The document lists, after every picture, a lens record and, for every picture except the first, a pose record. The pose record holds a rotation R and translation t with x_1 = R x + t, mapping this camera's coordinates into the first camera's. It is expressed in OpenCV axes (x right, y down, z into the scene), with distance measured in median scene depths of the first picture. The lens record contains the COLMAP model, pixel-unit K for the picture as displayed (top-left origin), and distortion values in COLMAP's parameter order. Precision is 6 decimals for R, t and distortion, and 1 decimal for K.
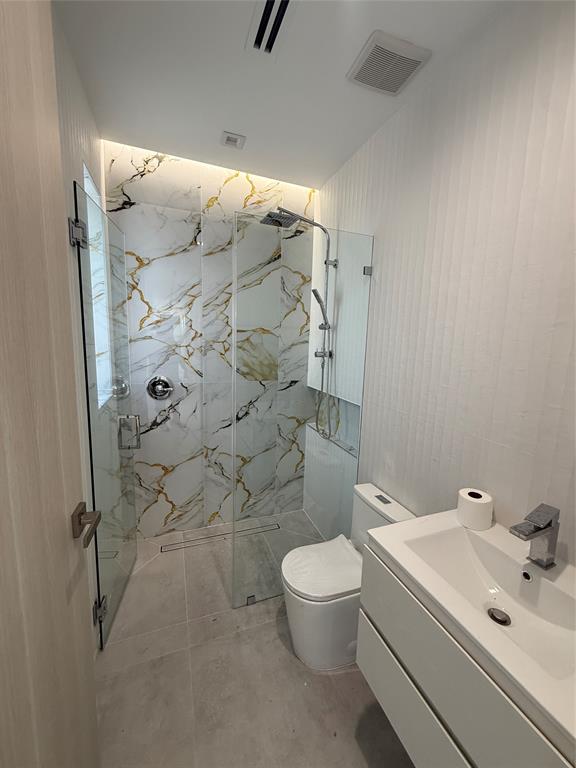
lens RADIAL K [[304.8, 0, 287.3], [0, 304.8, 379.0], [0, 0, 1]] dist [-0.001523, -0.000314]
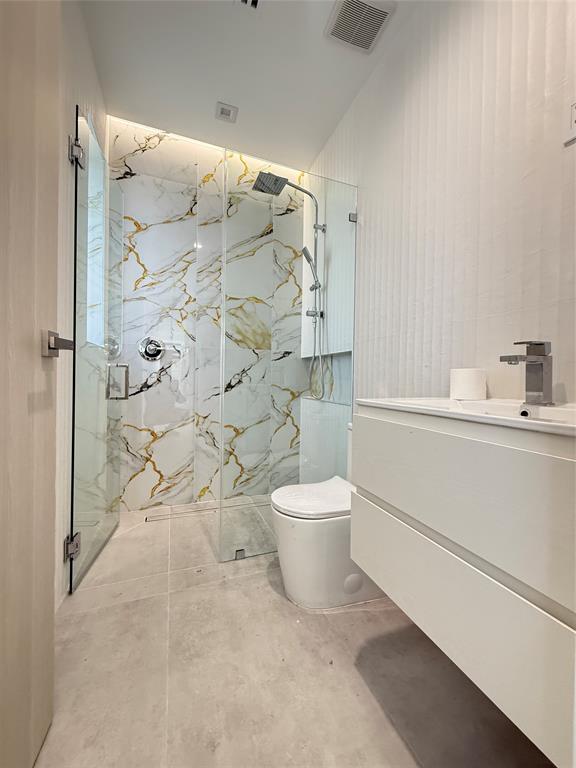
lens RADIAL K [[304.8, 0, 288.2], [0, 304.8, 381.7], [0, 0, 1]] dist [-0.001523, -0.000314]
pose [[0.999904, -0.013645, 0.002601, 0.025143], [0.013866, 0.991607, -0.128541, 0.285441], [-0.000825, 0.128564, 0.991701, 0.024916]]
